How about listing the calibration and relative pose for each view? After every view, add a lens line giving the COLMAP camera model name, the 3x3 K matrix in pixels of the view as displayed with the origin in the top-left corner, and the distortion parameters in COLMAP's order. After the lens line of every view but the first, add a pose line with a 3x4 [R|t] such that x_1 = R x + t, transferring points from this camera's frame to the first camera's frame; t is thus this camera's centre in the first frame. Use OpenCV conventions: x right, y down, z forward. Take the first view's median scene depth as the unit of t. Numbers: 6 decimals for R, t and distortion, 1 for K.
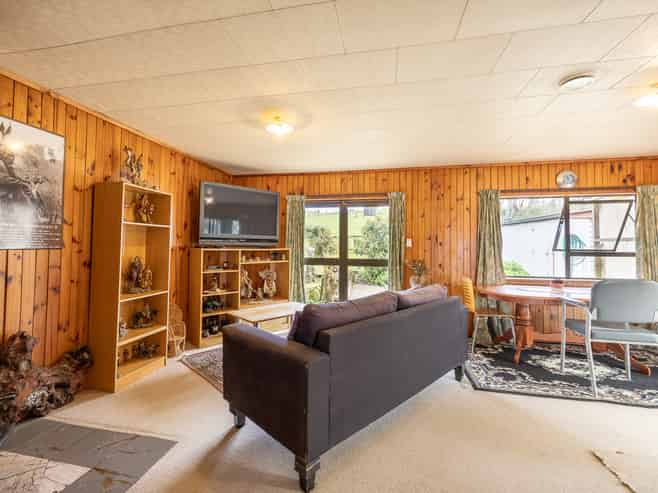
lens RADIAL K [[301.1, 0, 320.8], [0, 301.1, 236.4], [0, 0, 1]] dist [0.001759, -0.000118]
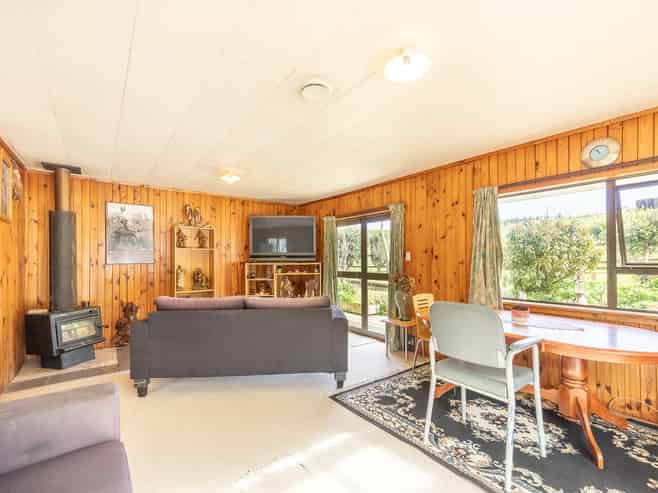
lens RADIAL K [[300.6, 0, 329.1], [0, 300.6, 260.3], [0, 0, 1]] dist [0.000965, 0.000198]
pose [[0.766253, -0.009242, -0.642472, 0.768665], [0.028276, 0.999413, 0.019348, 0.008359], [0.641916, -0.032992, 0.766065, 0.139333]]
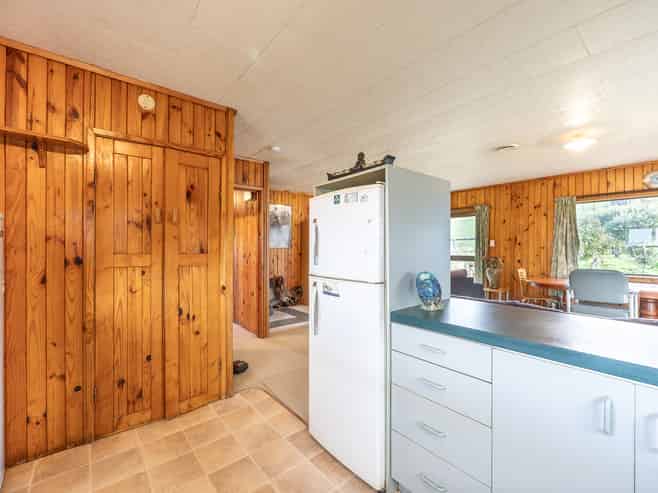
lens RADIAL K [[284.8, 0, 309.0], [0, 284.8, 247.6], [0, 0, 1]] dist [-0.001047, -0.000349]
pose [[0.759941, -0.004582, -0.649975, 0.534827], [0.025452, 0.999418, 0.022713, -0.009678], [0.649493, -0.033803, 0.759616, -0.487936]]
